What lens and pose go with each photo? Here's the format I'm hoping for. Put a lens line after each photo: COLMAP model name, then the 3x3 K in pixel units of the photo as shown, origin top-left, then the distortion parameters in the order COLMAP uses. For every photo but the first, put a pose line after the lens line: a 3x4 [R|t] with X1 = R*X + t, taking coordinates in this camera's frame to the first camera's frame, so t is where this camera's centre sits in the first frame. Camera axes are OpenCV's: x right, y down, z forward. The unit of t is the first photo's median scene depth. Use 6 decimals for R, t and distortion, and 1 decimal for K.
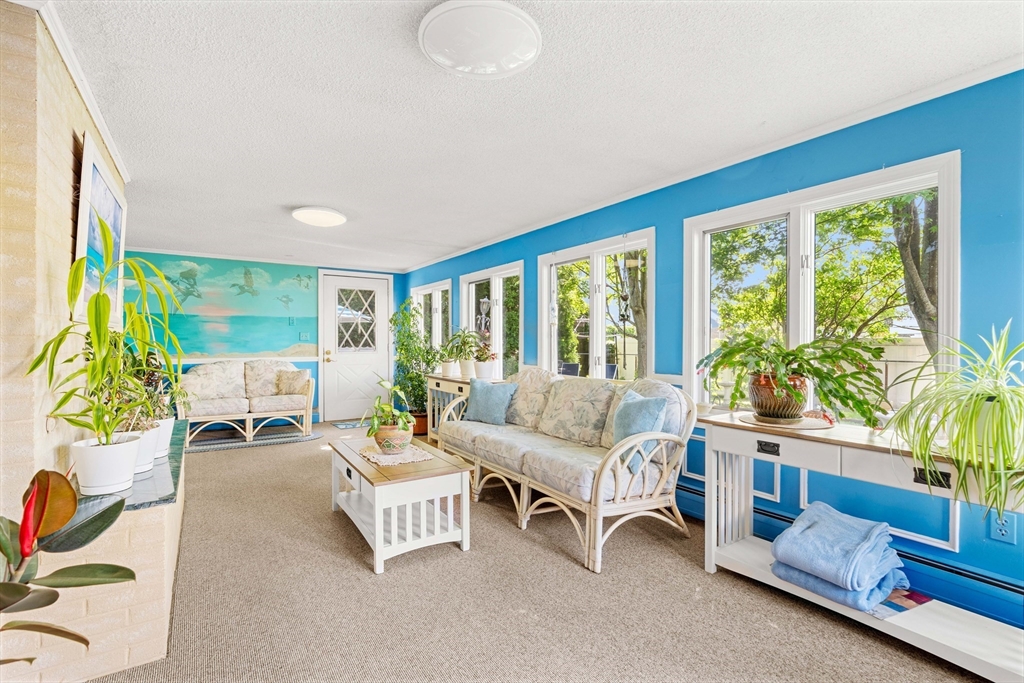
lens RADIAL K [[471.8, 0, 512.0], [0, 471.8, 341.5], [0, 0, 1]] dist [-0.003719, 0.000270]
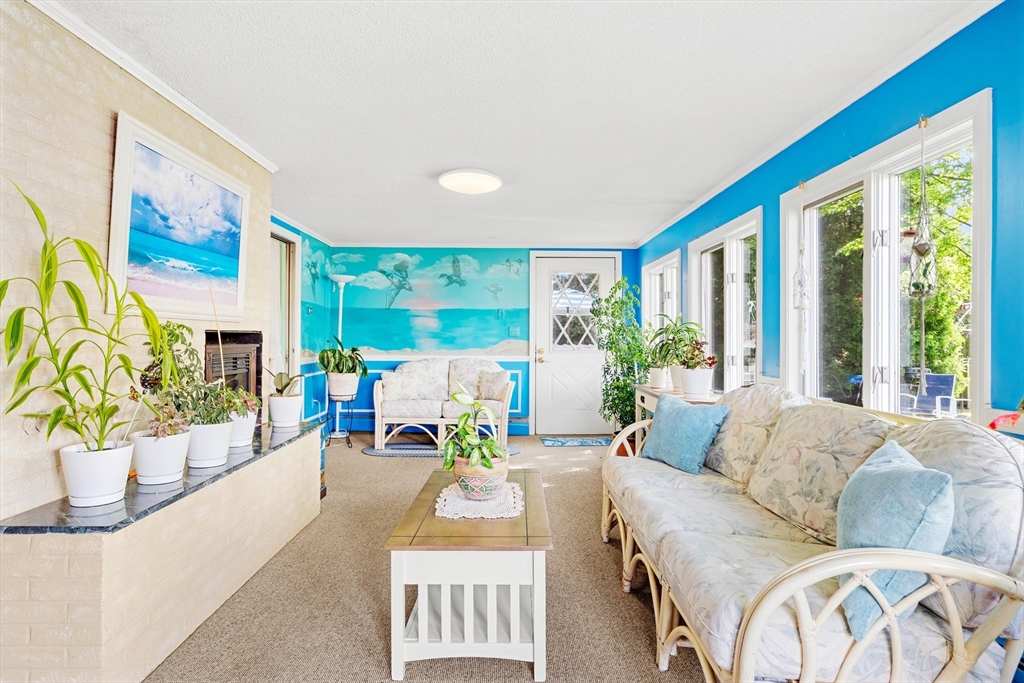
lens RADIAL K [[564.1, 0, 511.9], [0, 564.1, 335.1], [0, 0, 1]] dist [0.000148, -0.000274]
pose [[0.839468, -0.000226, -0.543409, 0.123538], [-0.003097, 0.999982, -0.005200, 0.000815], [0.543400, 0.006048, 0.839452, 0.169968]]
